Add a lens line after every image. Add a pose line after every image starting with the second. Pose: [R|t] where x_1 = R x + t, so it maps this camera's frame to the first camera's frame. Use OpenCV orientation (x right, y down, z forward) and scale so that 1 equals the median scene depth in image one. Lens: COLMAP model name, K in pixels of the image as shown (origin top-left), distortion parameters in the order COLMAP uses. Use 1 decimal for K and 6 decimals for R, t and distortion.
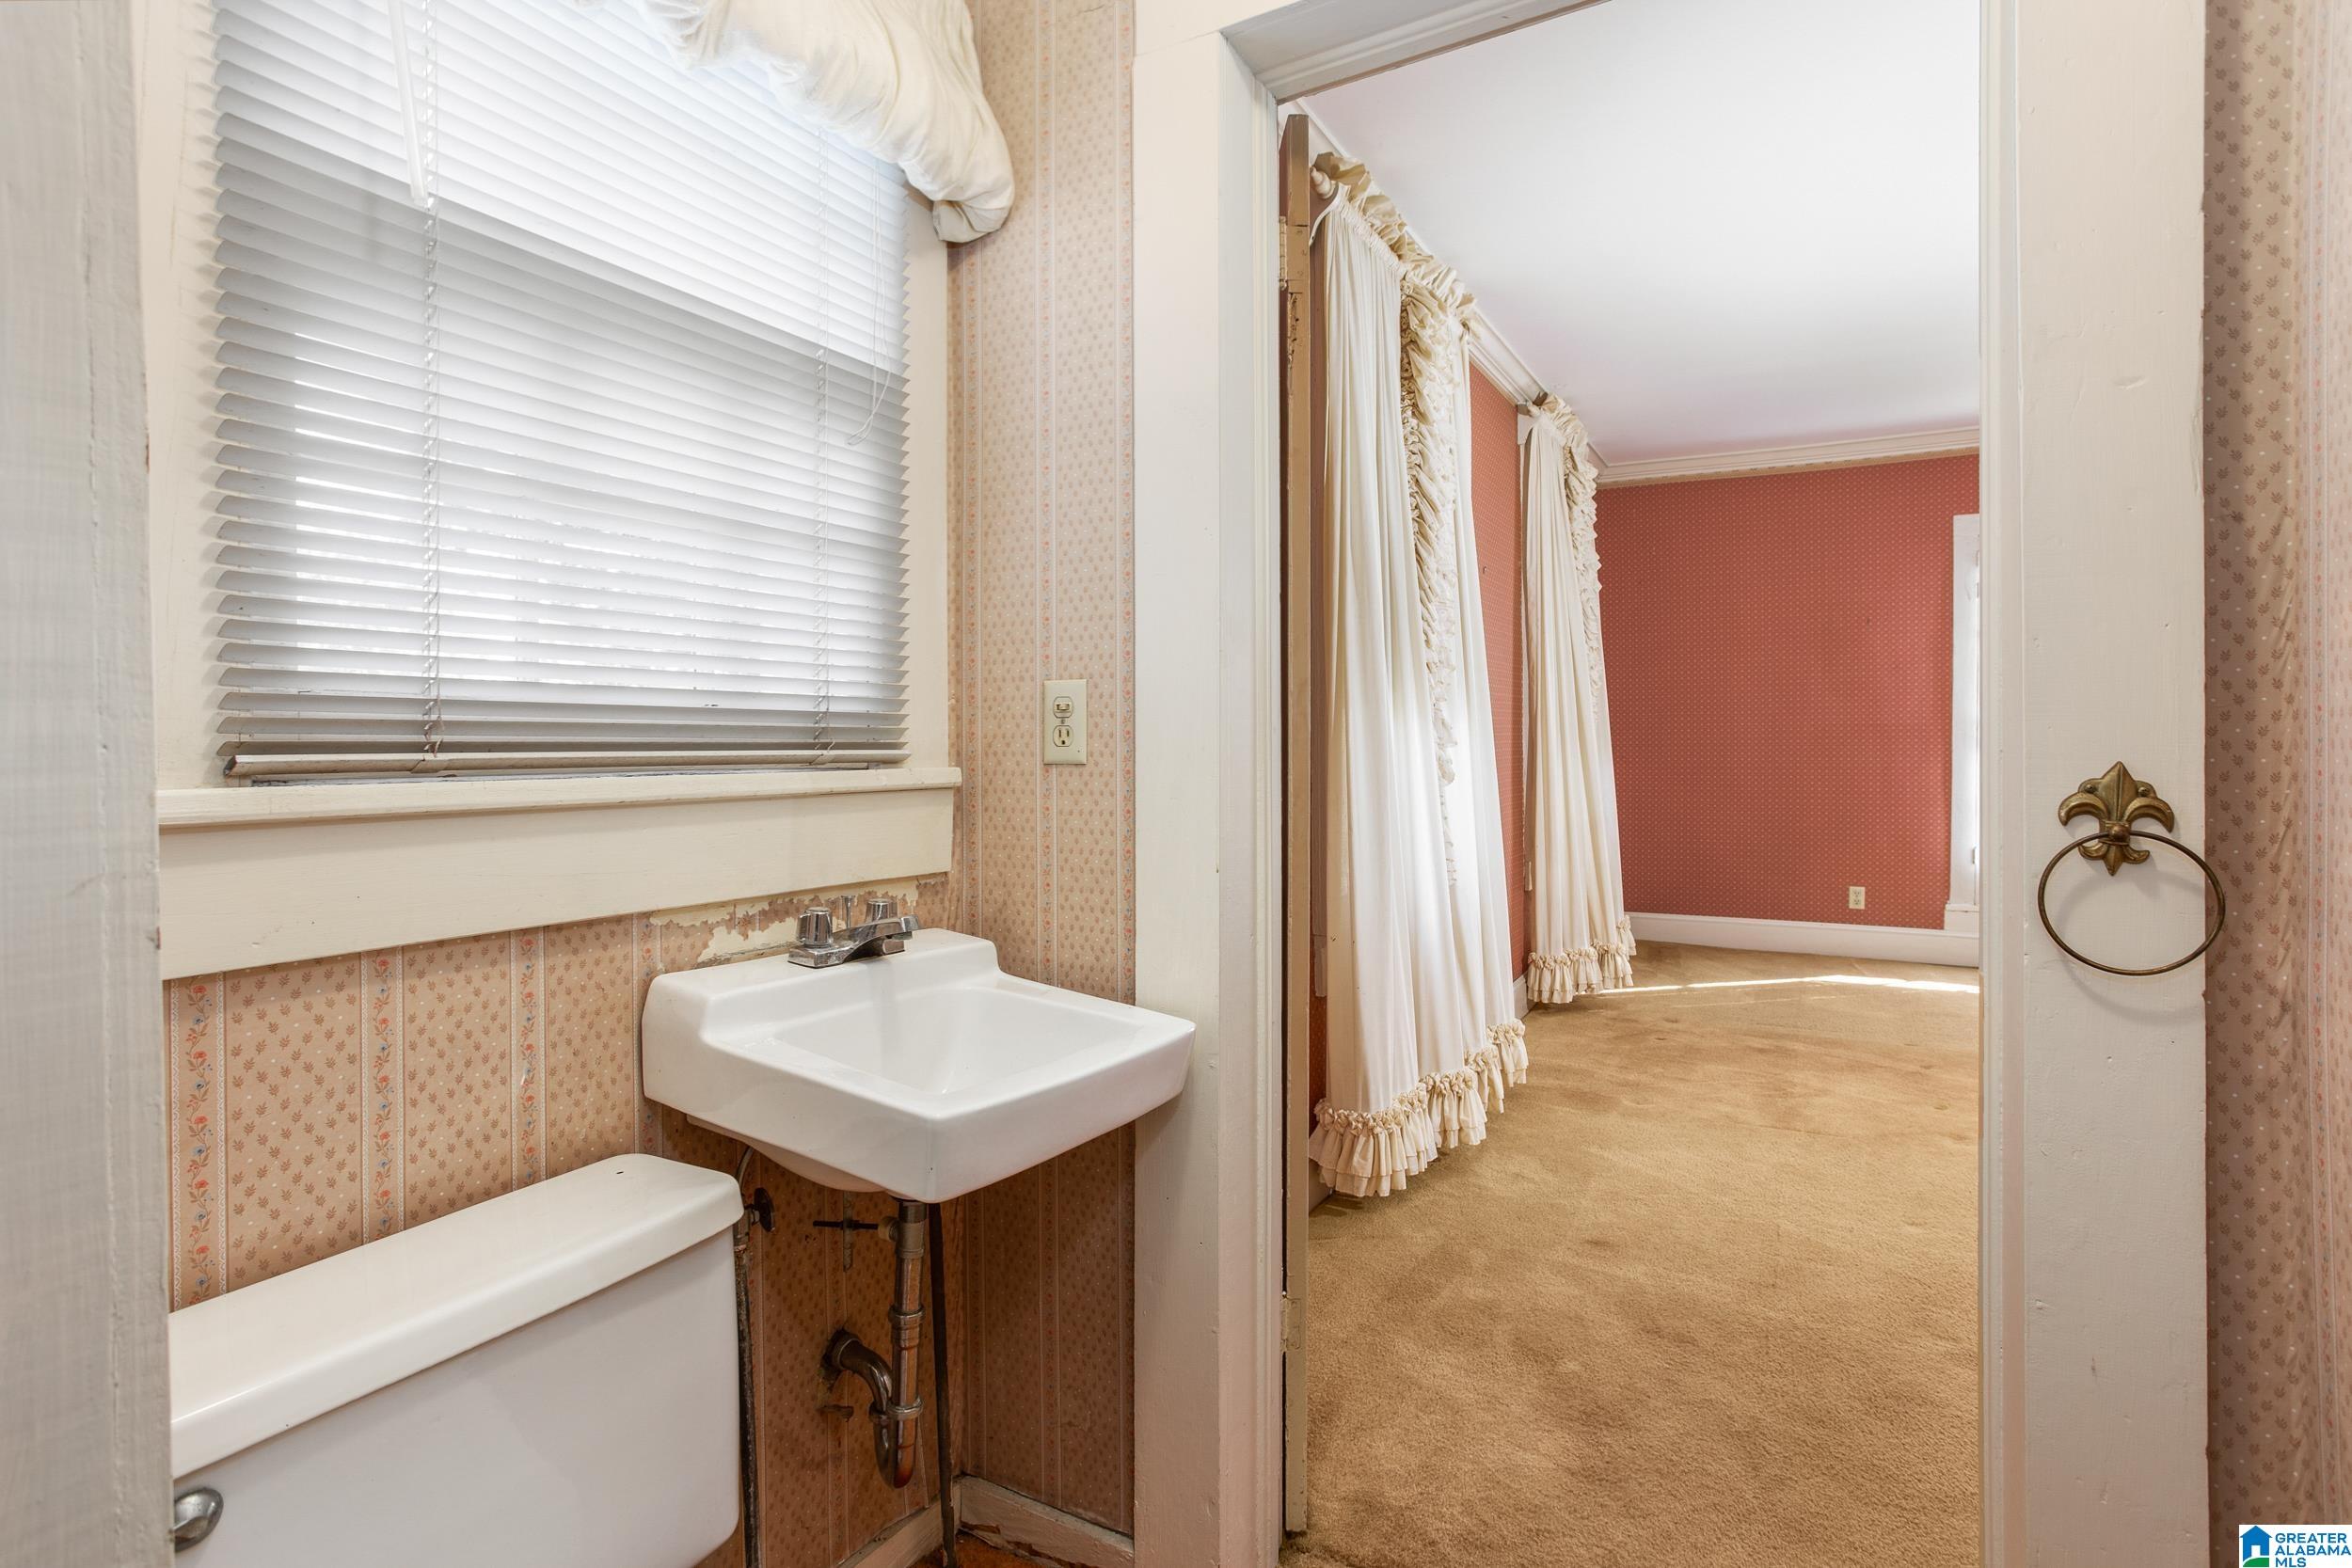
lens RADIAL K [[1153.1, 0, 1172.4], [0, 1153.1, 767.1], [0, 0, 1]] dist [-0.000692, 0.000186]
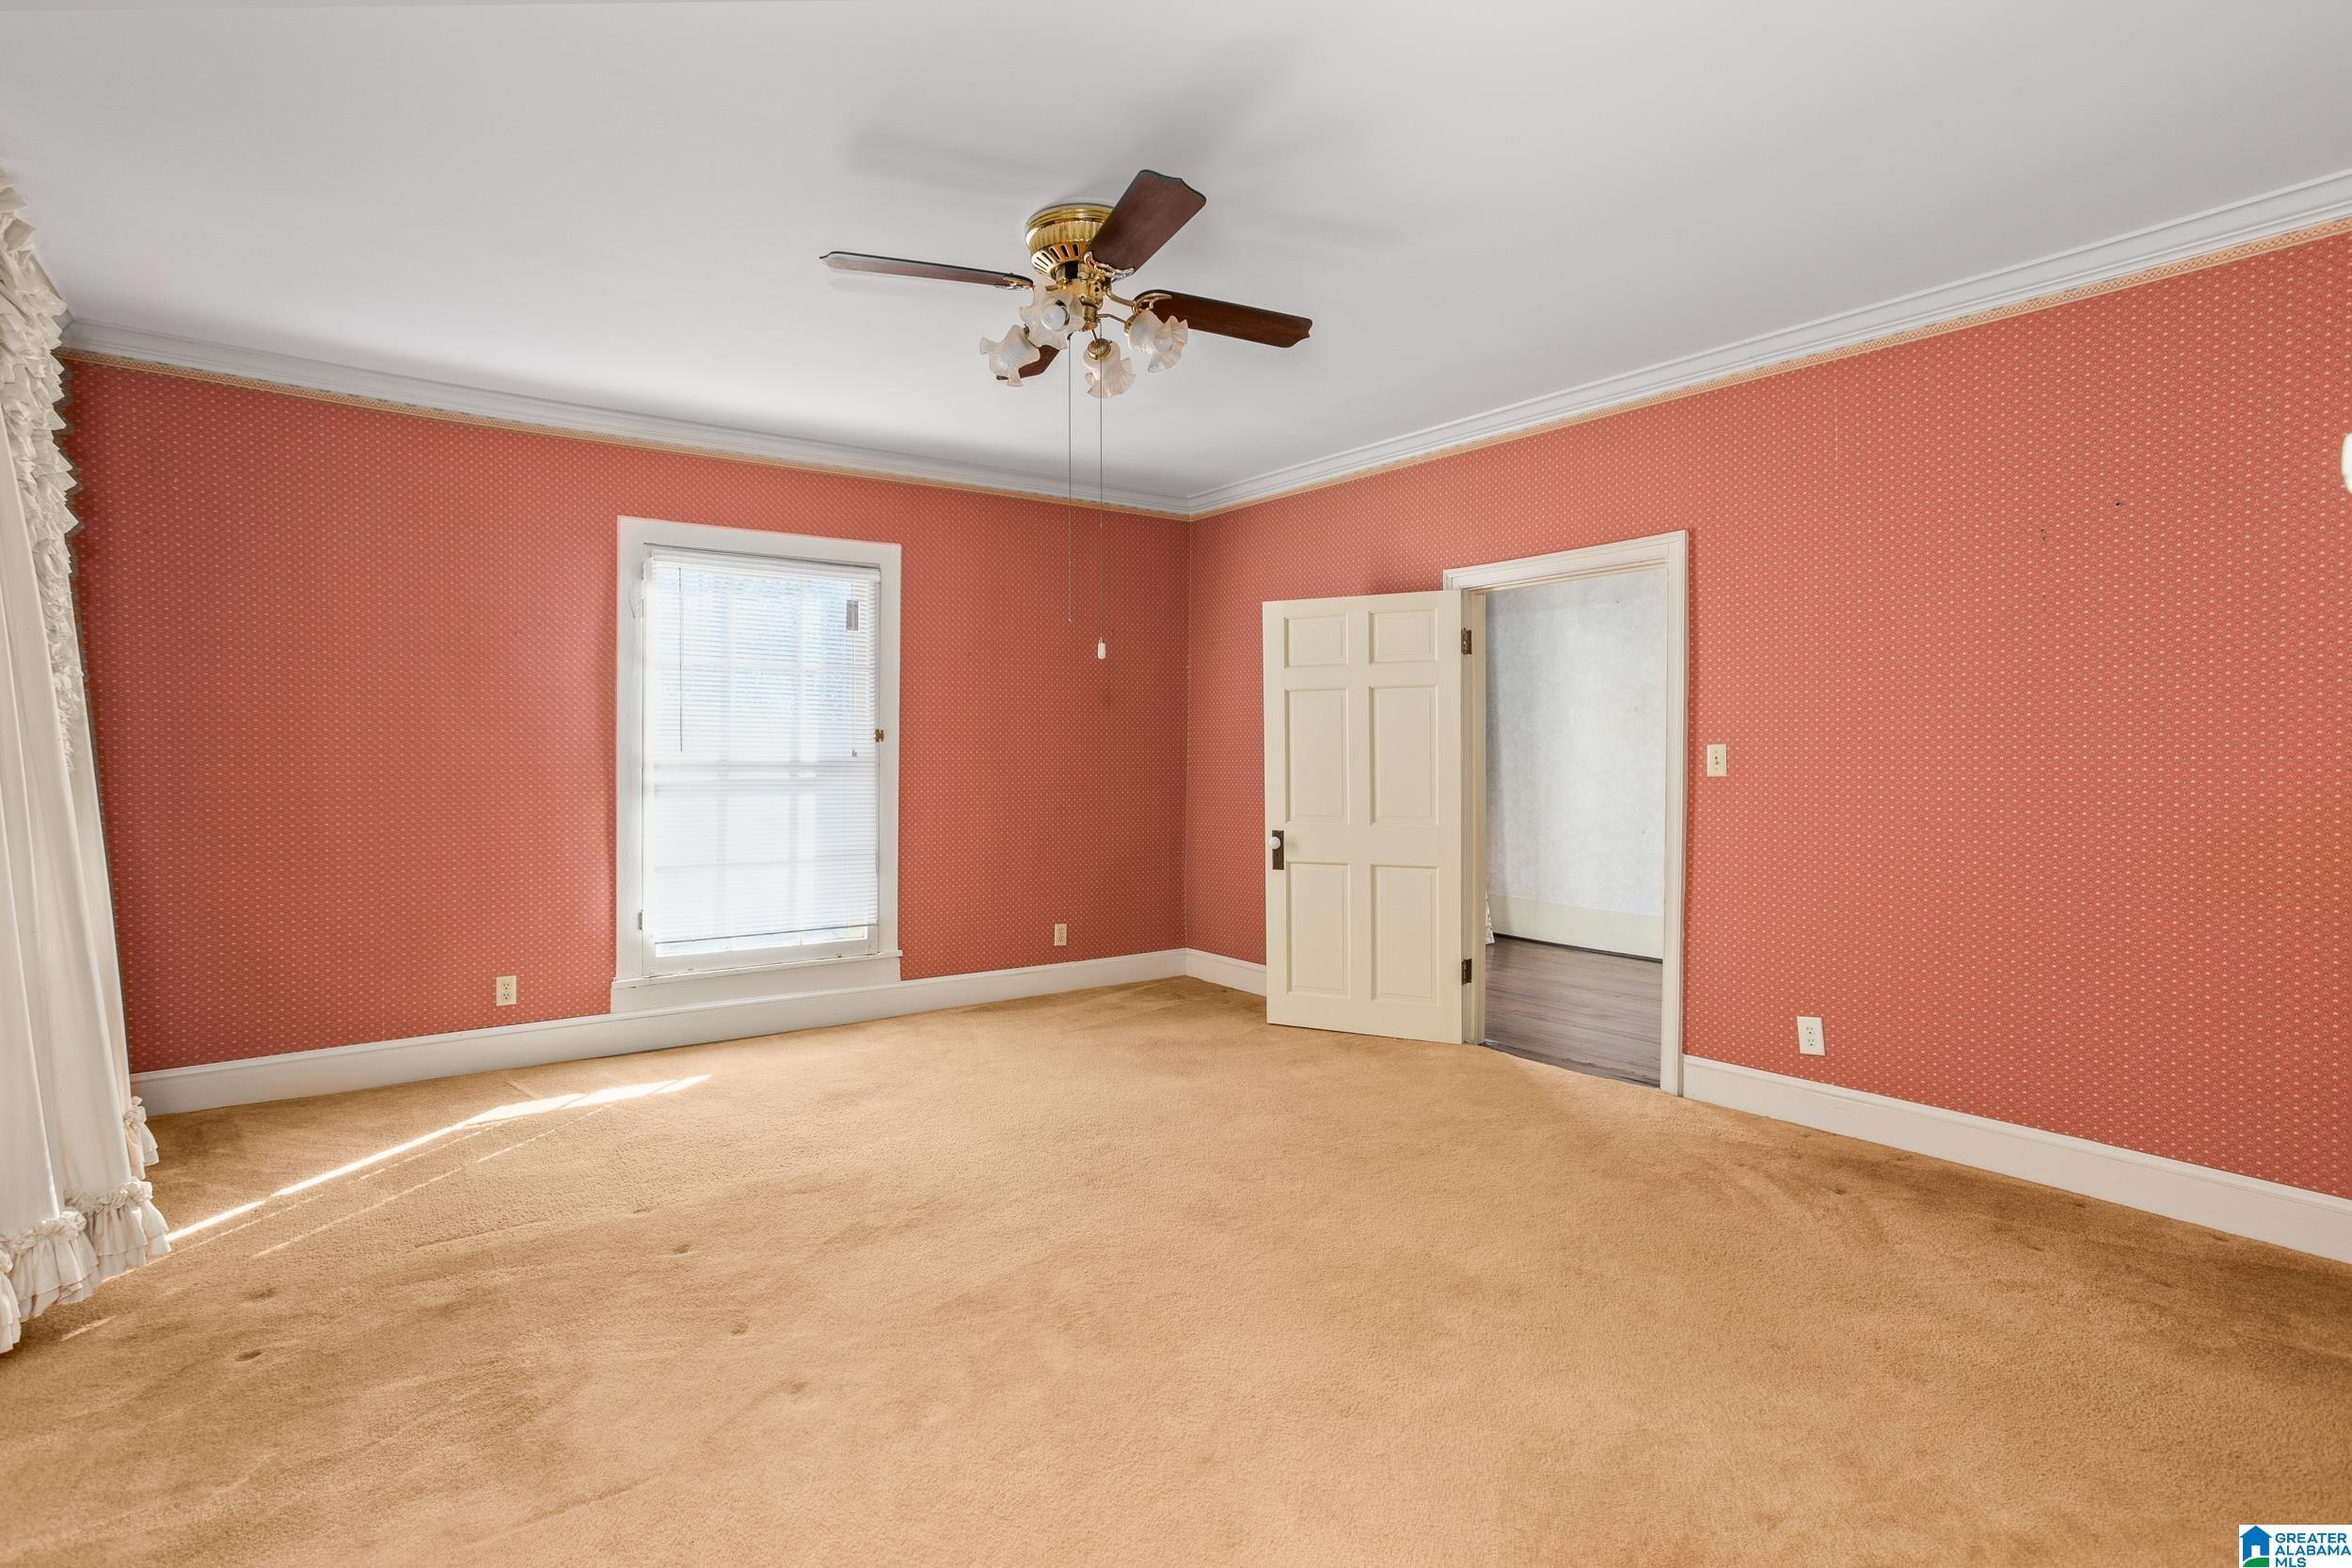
lens RADIAL K [[1153.1, 0, 1172.4], [0, 1153.1, 767.1], [0, 0, 1]] dist [-0.000692, 0.000186]
pose [[0.418569, 0.012754, 0.908095, 0.089408], [0.010924, 0.999758, -0.019076, -0.016841], [-0.908119, 0.017905, 0.418329, 0.299323]]
